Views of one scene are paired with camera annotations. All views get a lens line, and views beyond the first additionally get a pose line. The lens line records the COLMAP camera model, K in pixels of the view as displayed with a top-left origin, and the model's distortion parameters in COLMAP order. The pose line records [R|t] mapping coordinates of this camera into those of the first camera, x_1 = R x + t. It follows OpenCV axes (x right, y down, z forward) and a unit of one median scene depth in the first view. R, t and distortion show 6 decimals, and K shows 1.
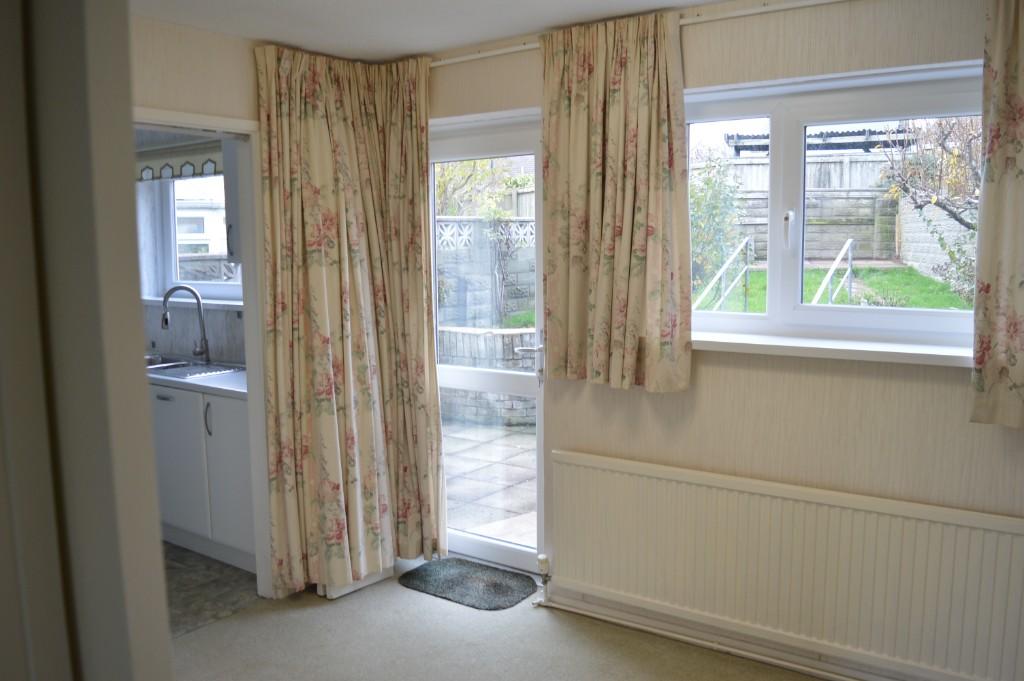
lens RADIAL K [[845.6, 0, 508.5], [0, 845.6, 337.2], [0, 0, 1]] dist [-0.087792, 0.017427]
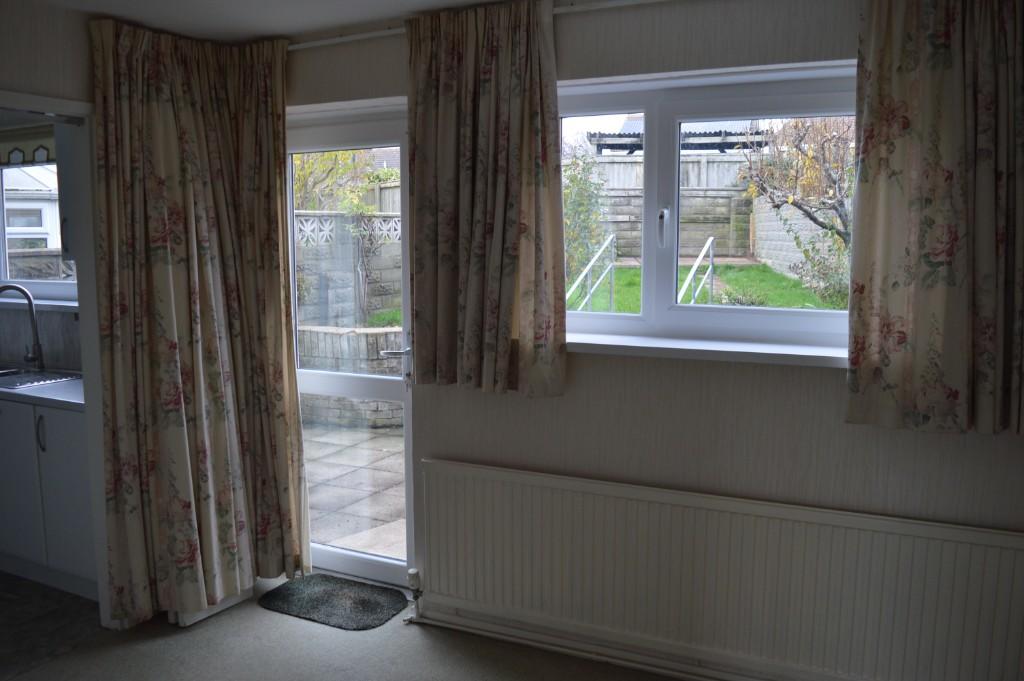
lens RADIAL K [[845.6, 0, 508.5], [0, 845.6, 337.2], [0, 0, 1]] dist [-0.087792, 0.017427]
pose [[0.987090, -0.009722, 0.159872, -0.001807], [0.008917, 0.999944, 0.005752, -0.006612], [-0.159919, -0.004252, 0.987121, 0.043797]]
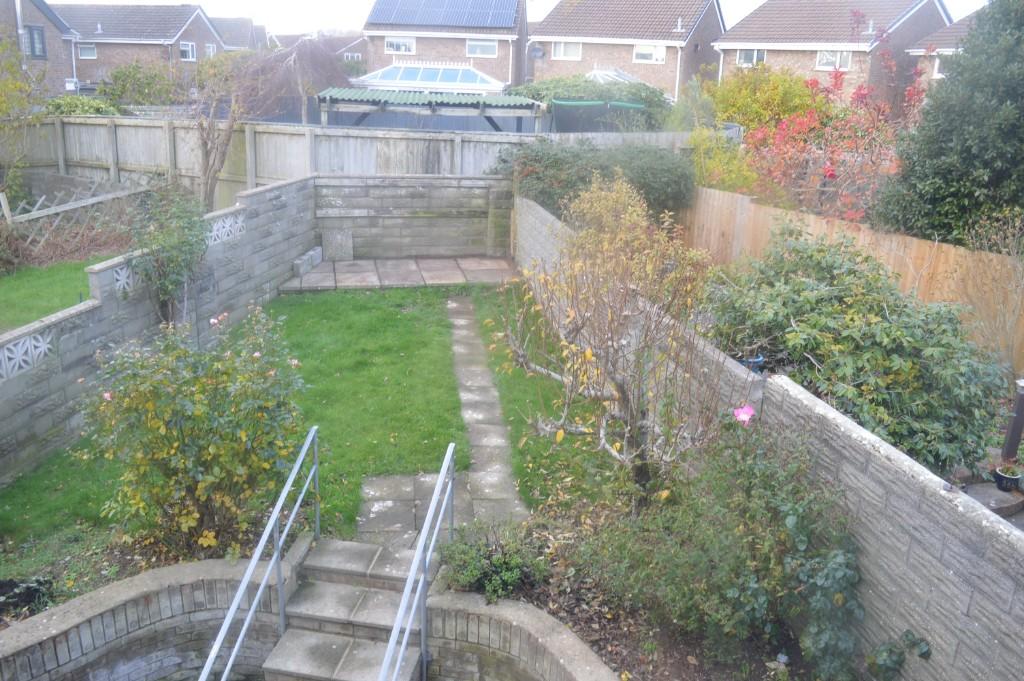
lens RADIAL K [[845.6, 0, 508.5], [0, 845.6, 337.2], [0, 0, 1]] dist [-0.087792, 0.017427]
pose [[0.907225, -0.080573, 0.412856, 0.309643], [-0.002043, 0.980628, 0.195869, -0.700239], [-0.420640, -0.178541, 0.889486, 0.663076]]
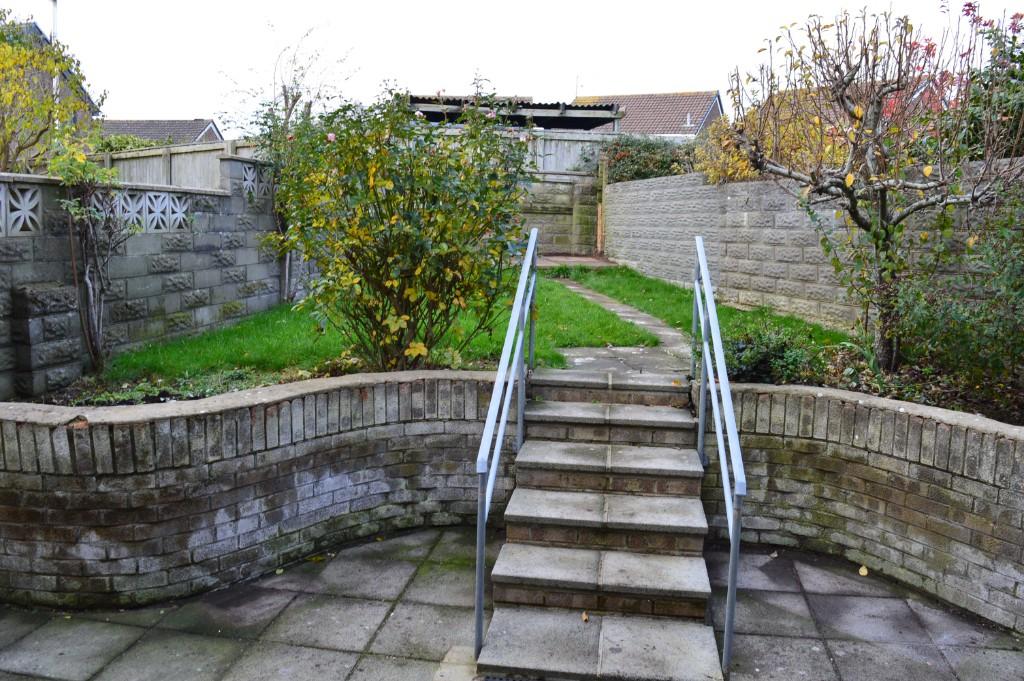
lens RADIAL K [[845.6, 0, 508.5], [0, 845.6, 337.2], [0, 0, 1]] dist [-0.087792, 0.017427]
pose [[0.895413, -0.024527, 0.444560, -0.023432], [0.016798, 0.999632, 0.021316, -0.110317], [-0.444919, -0.011619, 0.895495, 0.949456]]
